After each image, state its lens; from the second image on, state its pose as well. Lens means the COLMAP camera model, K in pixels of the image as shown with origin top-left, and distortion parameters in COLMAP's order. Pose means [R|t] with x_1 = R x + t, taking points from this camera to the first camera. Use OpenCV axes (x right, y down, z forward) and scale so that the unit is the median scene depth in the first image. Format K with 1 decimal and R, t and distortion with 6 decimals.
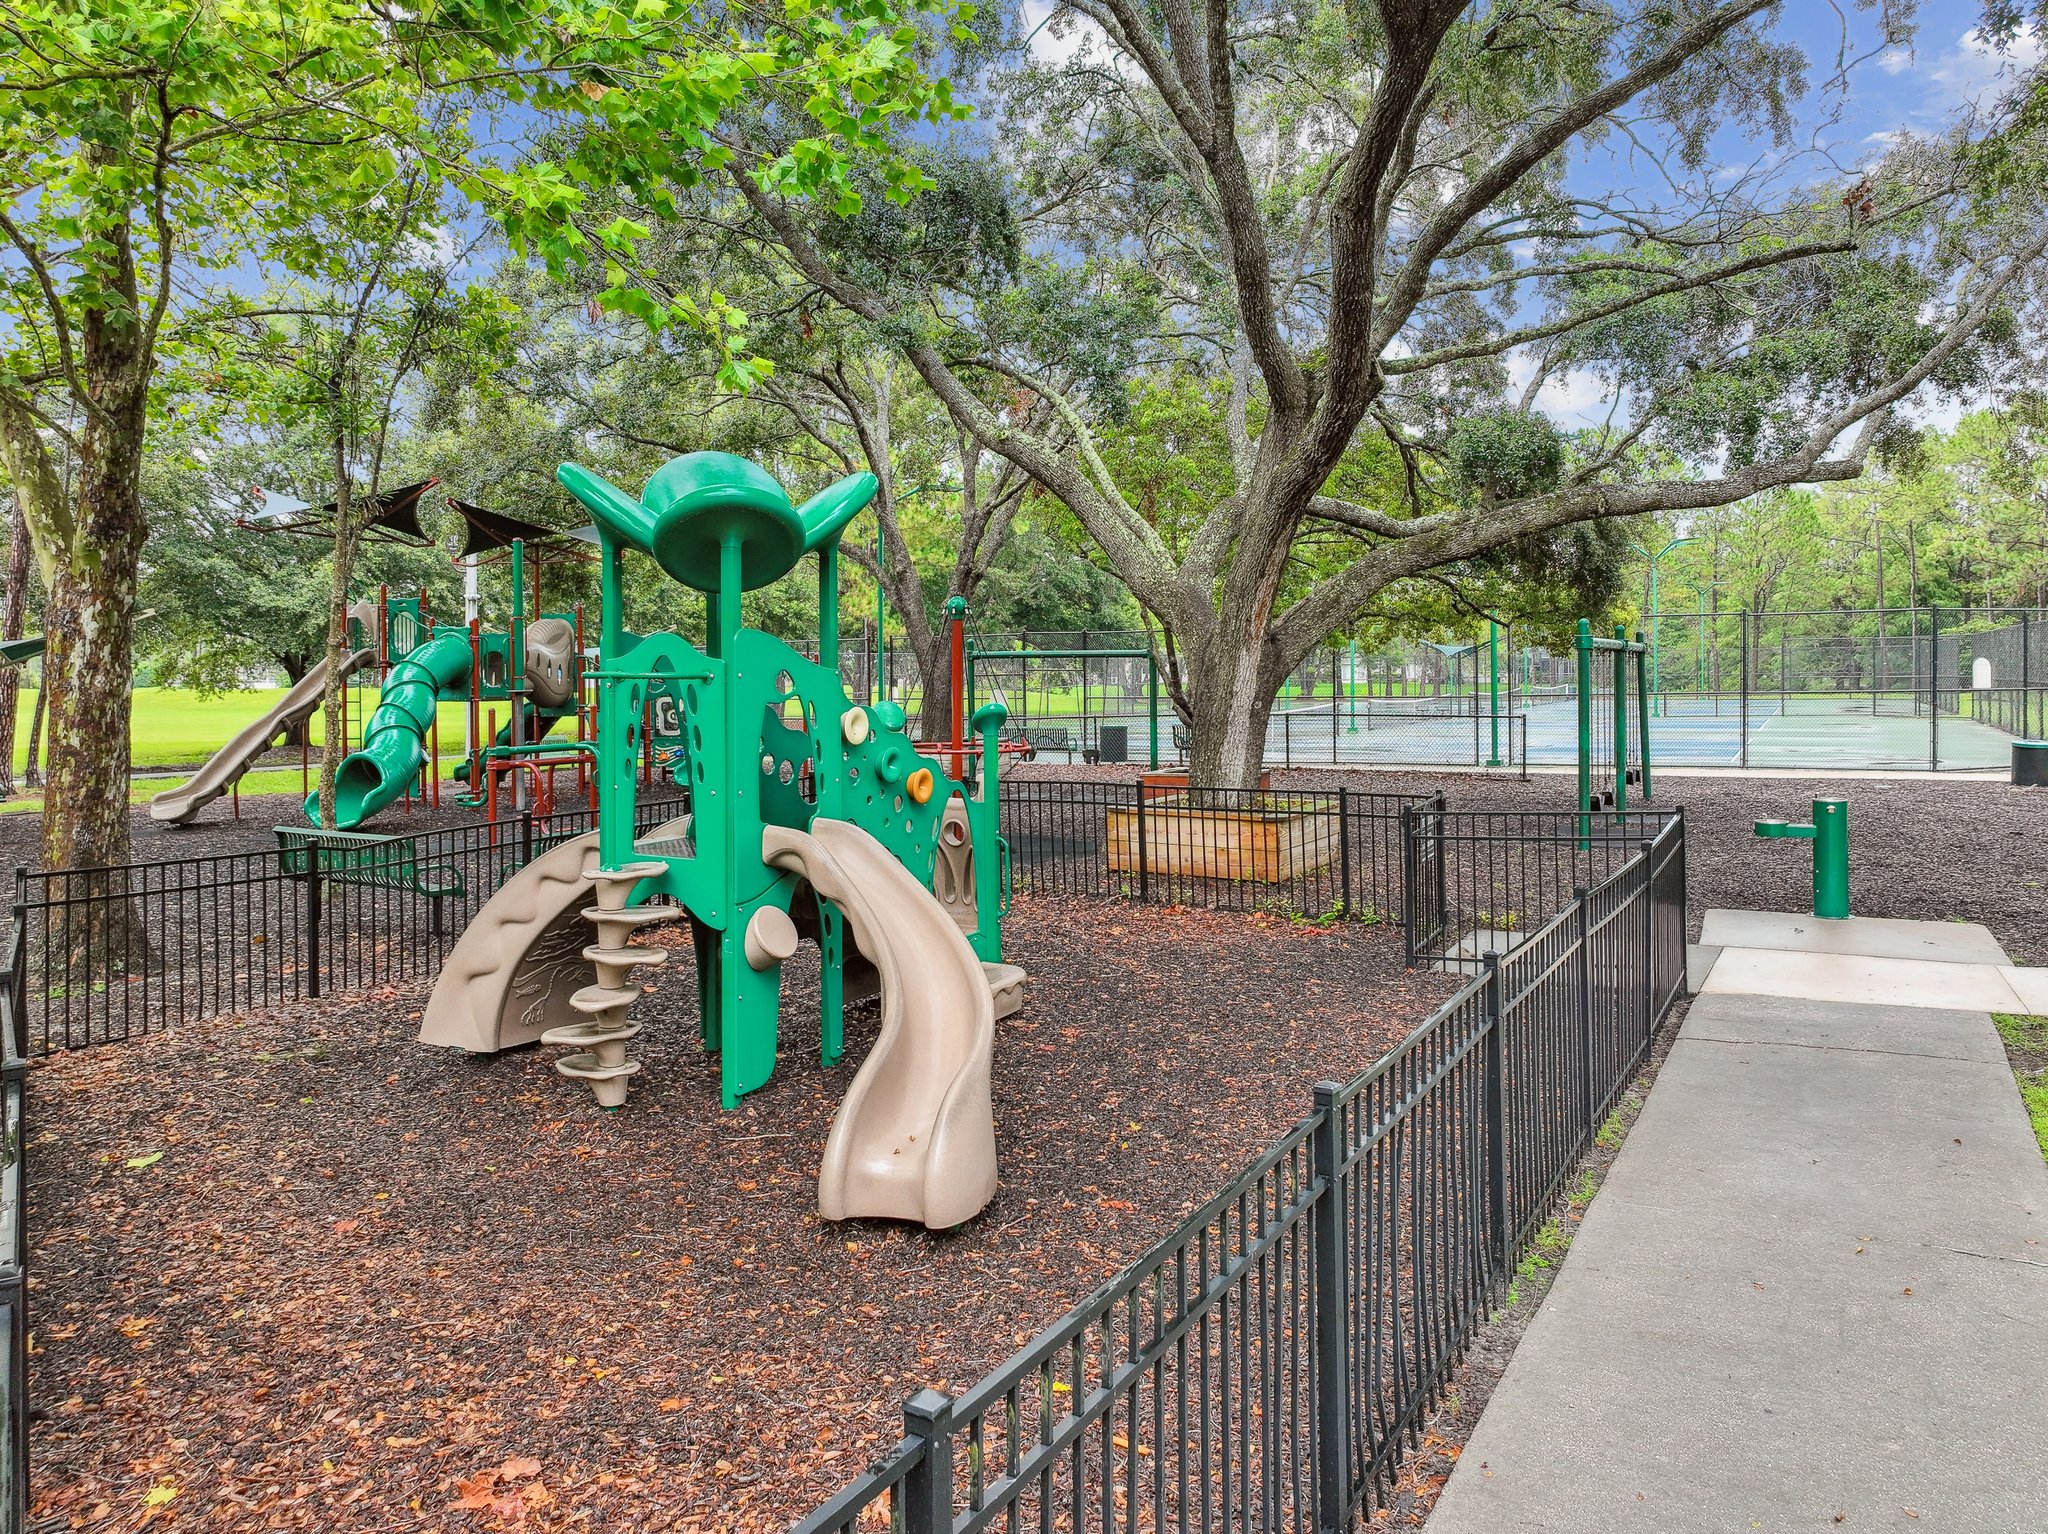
lens RADIAL K [[1440.0, 0, 1025.3], [0, 1440.0, 698.5], [0, 0, 1]] dist [0.000909, 0.008320]
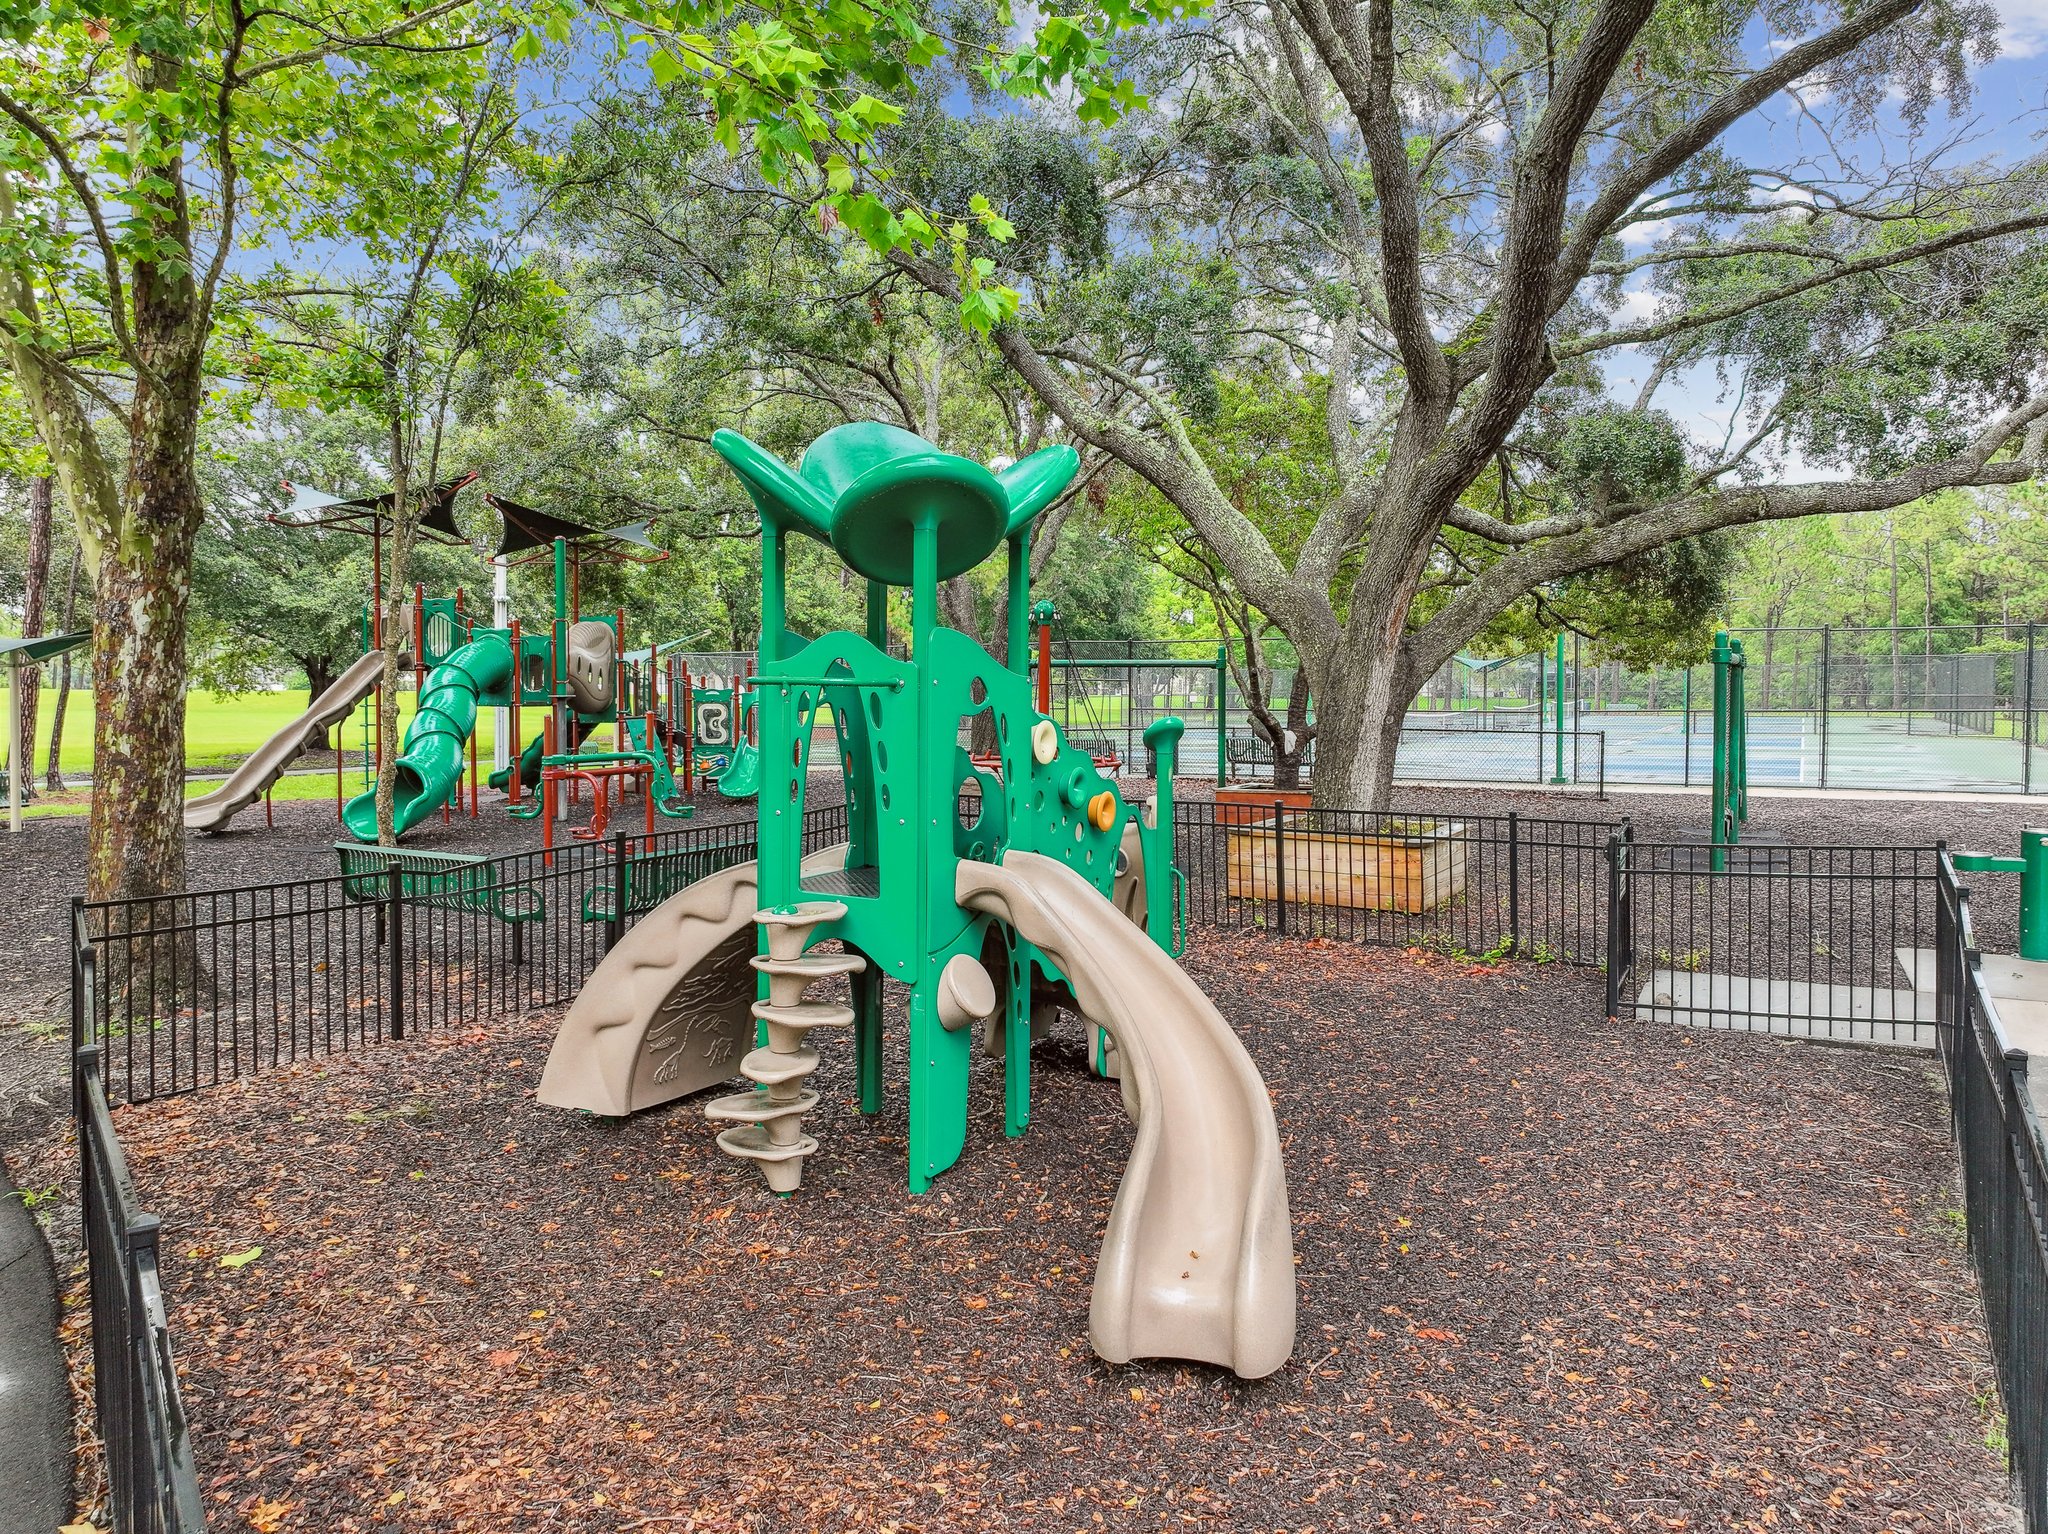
lens RADIAL K [[1430.9, 0, 1024.4], [0, 1430.9, 742.5], [0, 0, 1]] dist [0.001647, 0.006975]
pose [[0.999948, 0.010110, -0.001643, -0.082780], [-0.010068, 0.999659, 0.024086, -0.000948], [0.001885, -0.024068, 0.999709, 0.093579]]
